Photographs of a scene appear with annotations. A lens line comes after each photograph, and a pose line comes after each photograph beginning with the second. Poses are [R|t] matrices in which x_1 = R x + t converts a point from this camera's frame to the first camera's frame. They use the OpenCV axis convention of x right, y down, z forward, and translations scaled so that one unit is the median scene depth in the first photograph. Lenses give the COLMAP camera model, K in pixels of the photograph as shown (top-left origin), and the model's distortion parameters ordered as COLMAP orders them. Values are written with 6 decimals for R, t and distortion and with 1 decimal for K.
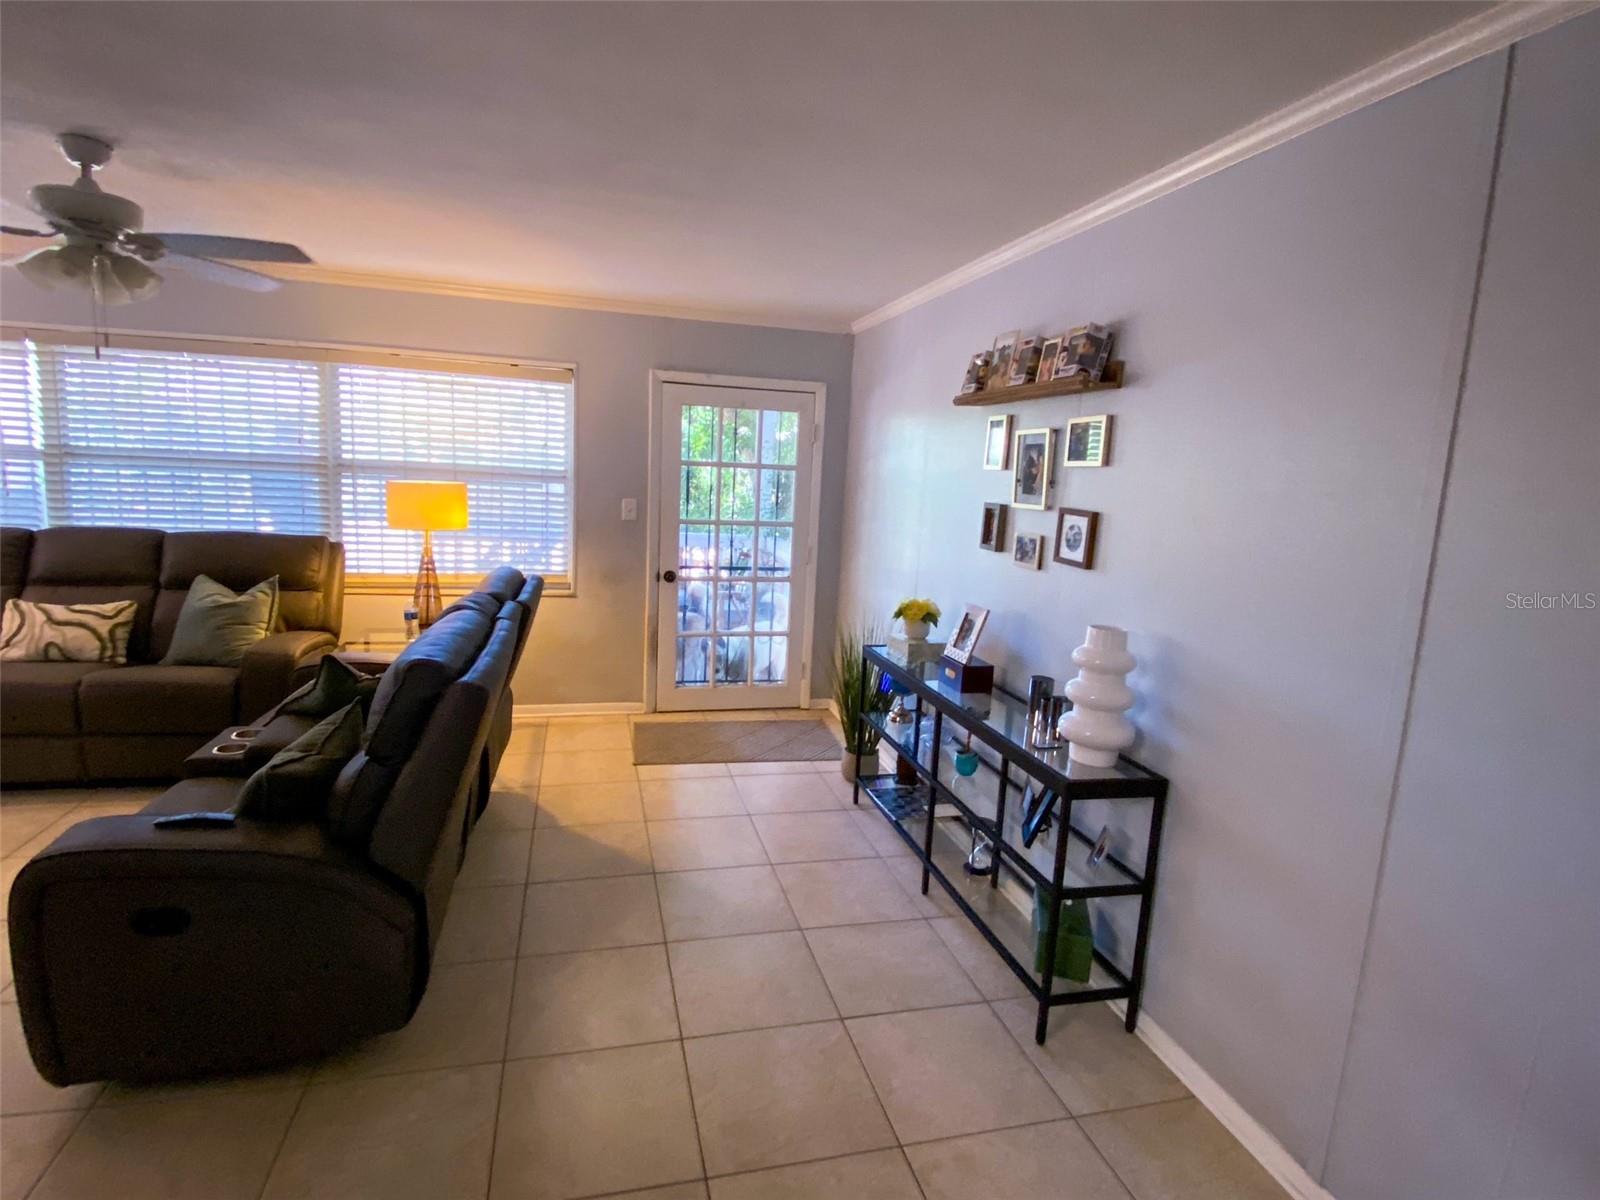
lens RADIAL K [[821.9, 0, 800.0], [0, 821.9, 600.0], [0, 0, 1]] dist [0.040408, -0.034596]
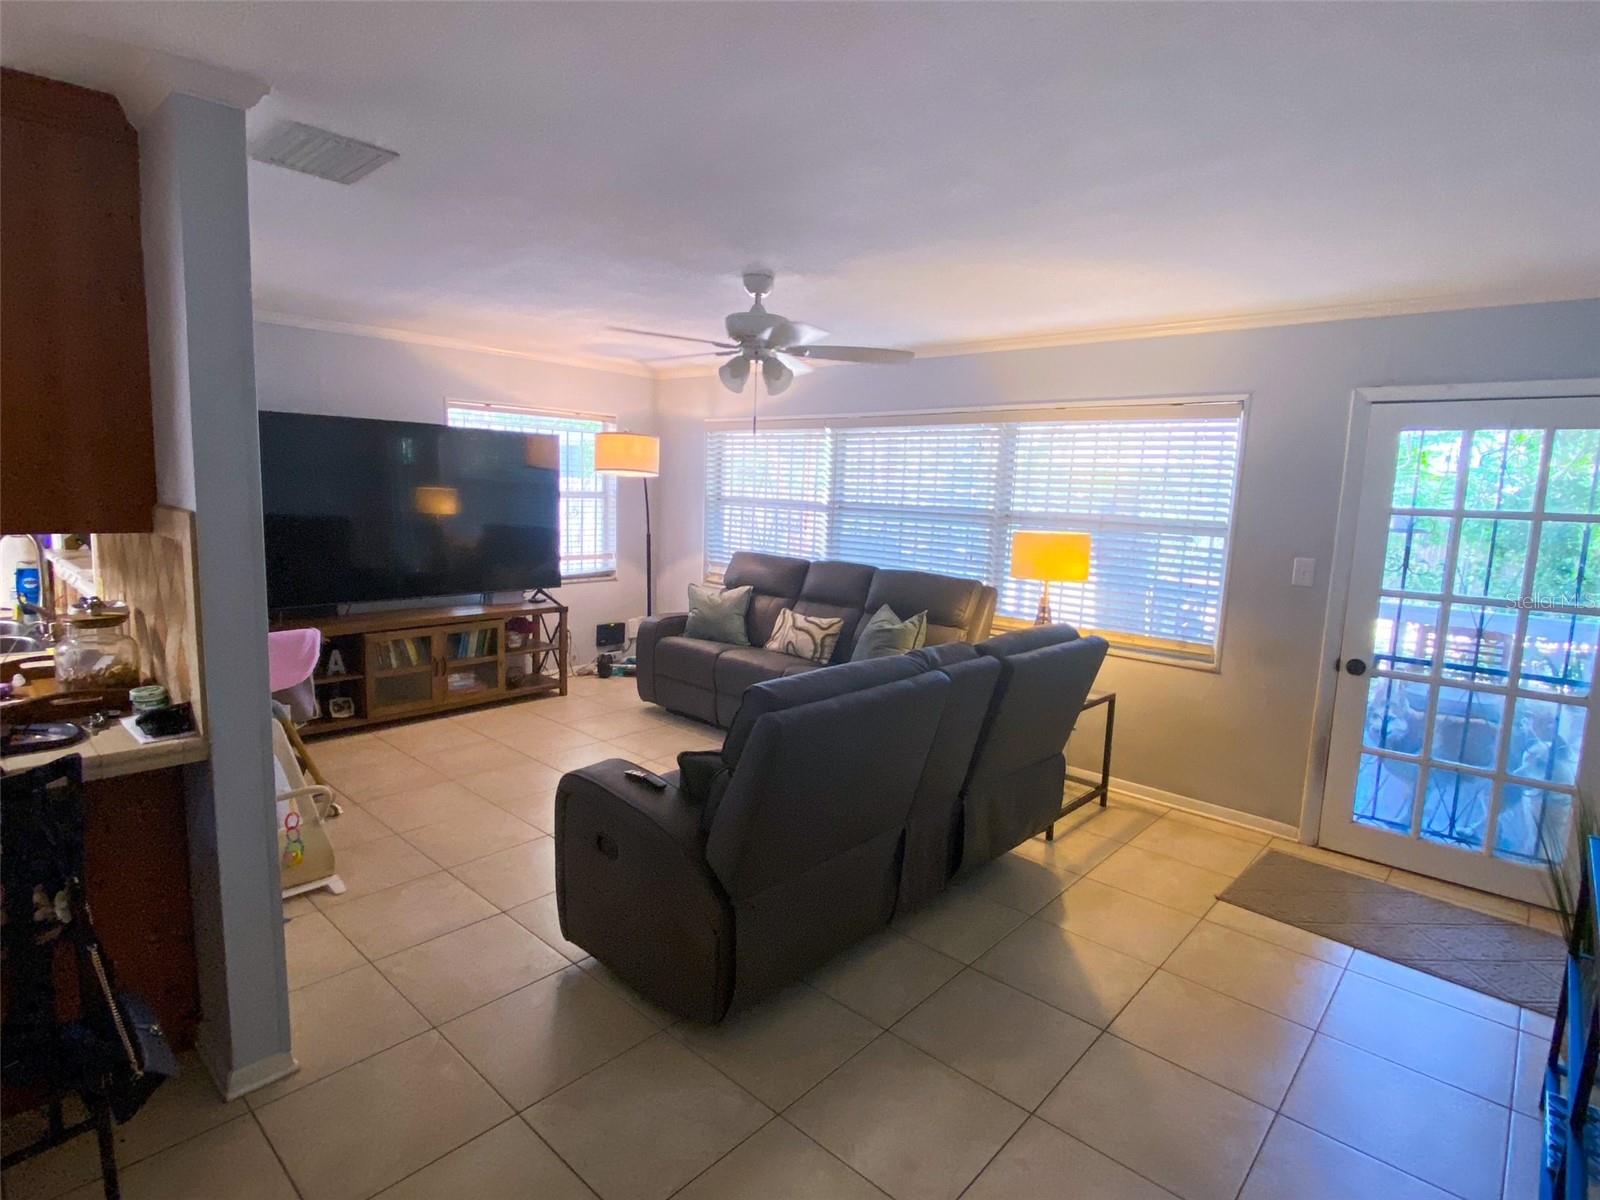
lens RADIAL K [[821.9, 0, 800.0], [0, 821.9, 600.0], [0, 0, 1]] dist [0.040408, -0.034596]
pose [[0.535014, 0.083982, -0.840659, 0.230087], [-0.145137, 0.989390, 0.006471, -0.025163], [0.832283, 0.118549, 0.541527, 0.229051]]
